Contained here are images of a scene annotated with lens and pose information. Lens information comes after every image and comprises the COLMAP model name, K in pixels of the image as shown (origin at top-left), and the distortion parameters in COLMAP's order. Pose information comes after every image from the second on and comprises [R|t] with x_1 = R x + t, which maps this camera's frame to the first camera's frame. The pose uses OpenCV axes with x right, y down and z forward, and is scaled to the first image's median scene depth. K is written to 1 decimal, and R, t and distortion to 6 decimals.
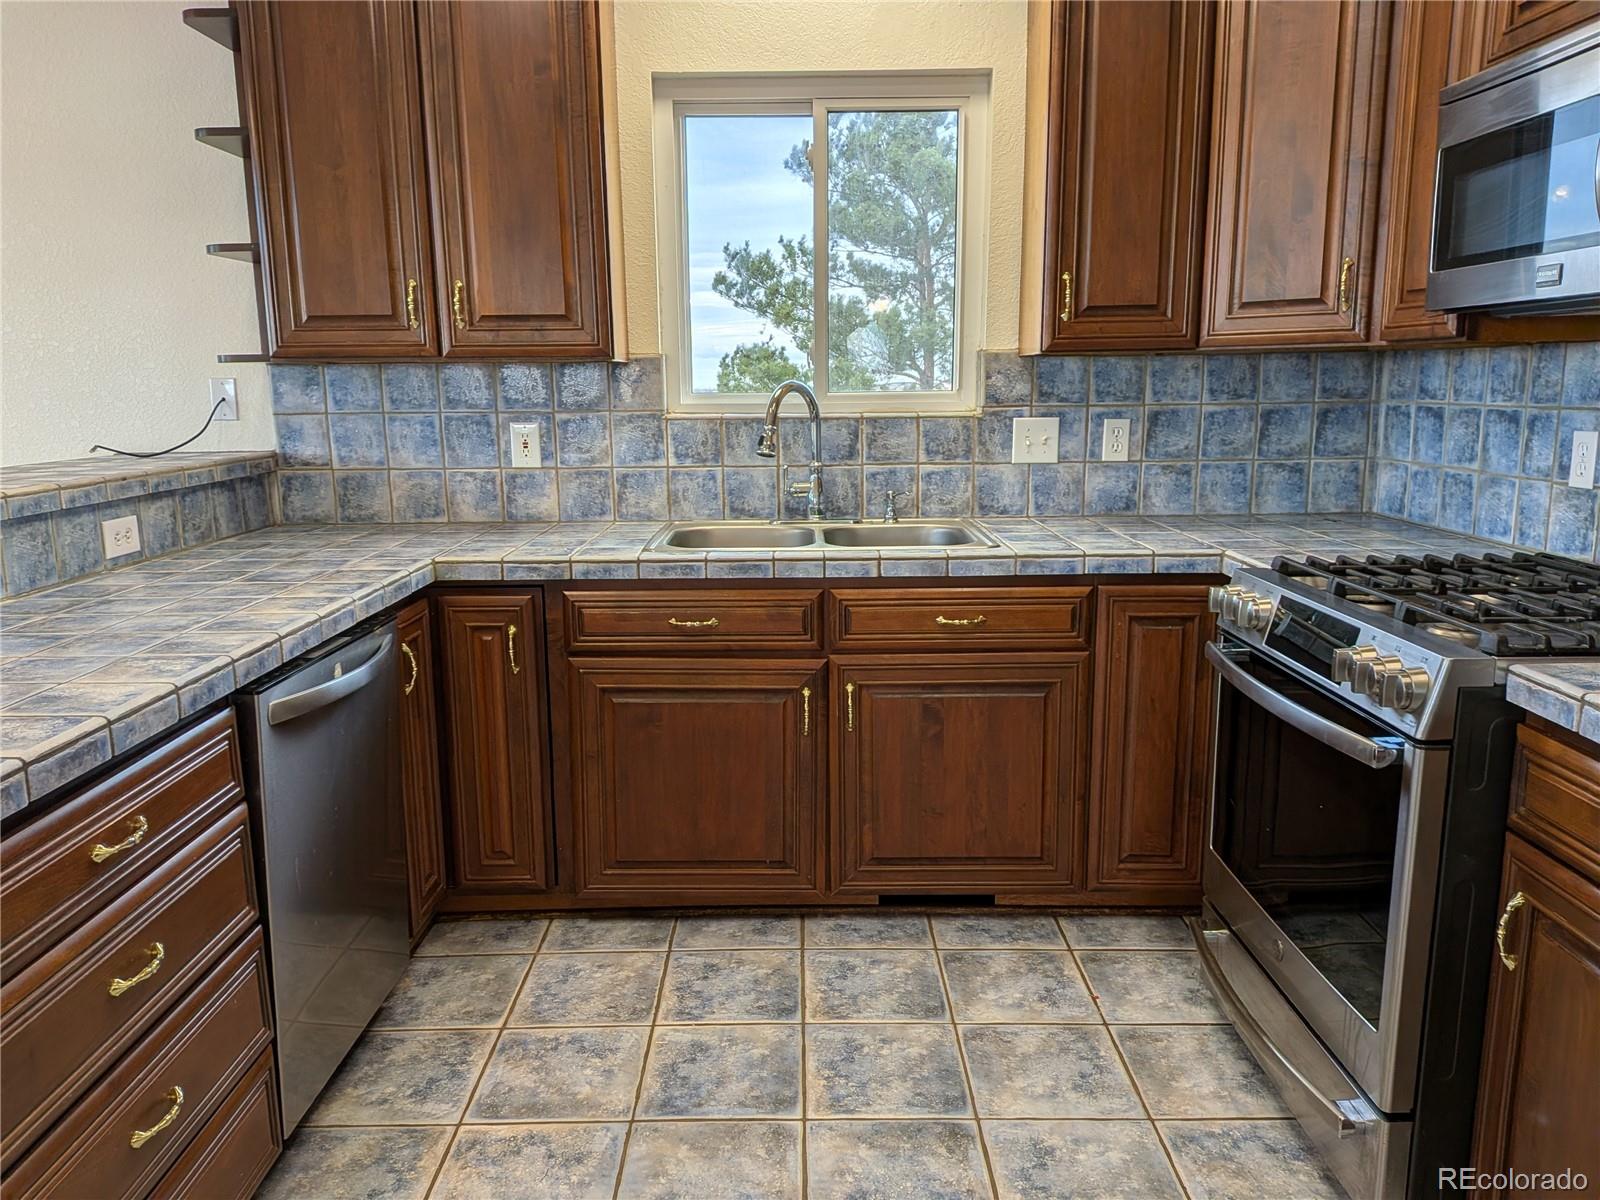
lens RADIAL K [[1152.7, 0, 800.0], [0, 1152.7, 600.0], [0, 0, 1]] dist [0.008295, -0.007099]
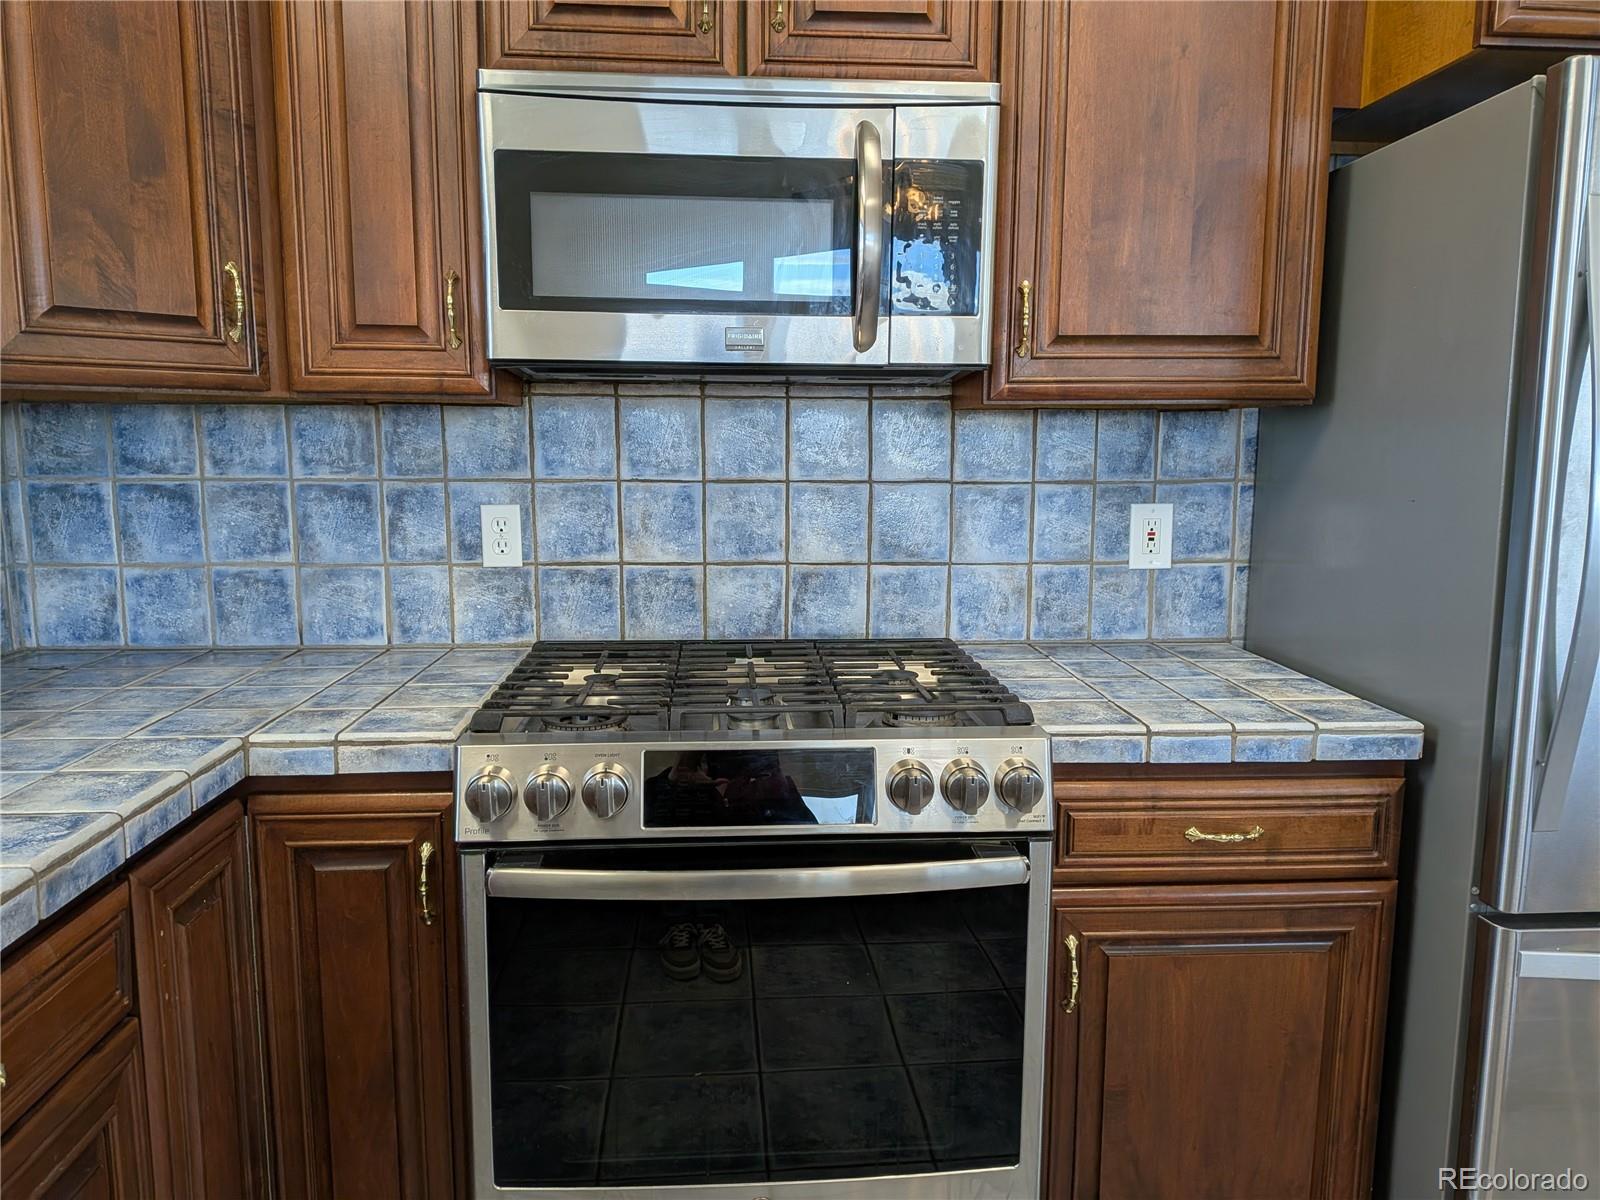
lens RADIAL K [[1152.7, 0, 800.0], [0, 1152.7, 600.0], [0, 0, 1]] dist [0.008295, -0.007099]
pose [[-0.060922, -0.125213, 0.990258, -0.166338], [0.183270, 0.973831, 0.134411, -0.106545], [-0.981173, 0.189673, -0.036380, 0.574219]]
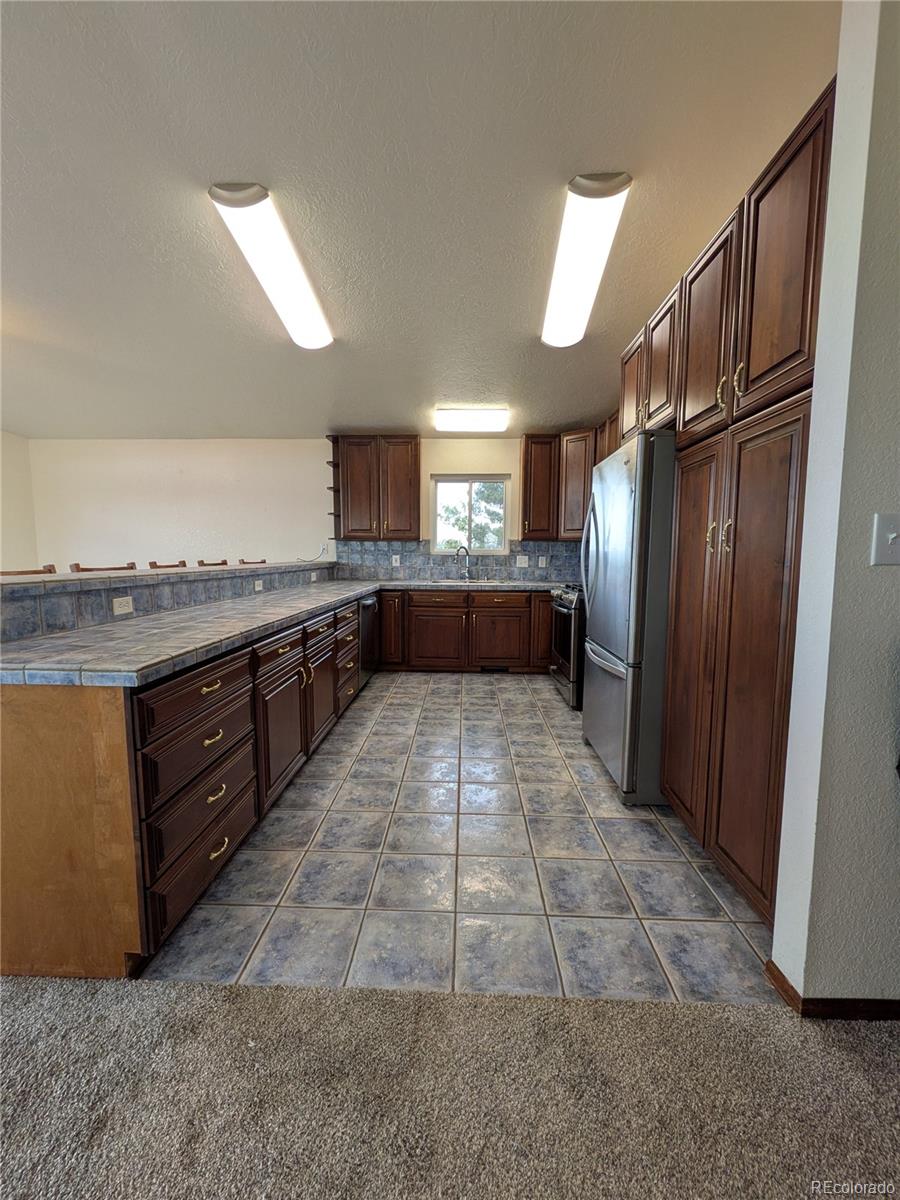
lens RADIAL K [[479.7, 0, 447.2], [0, 479.7, 600.8], [0, 0, 1]] dist [0.000286, -0.000088]
pose [[0.999022, 0.018683, -0.040082, 0.012966], [-0.022172, 0.995835, -0.088438, 0.176993], [0.038263, 0.089240, 0.995275, -0.774028]]
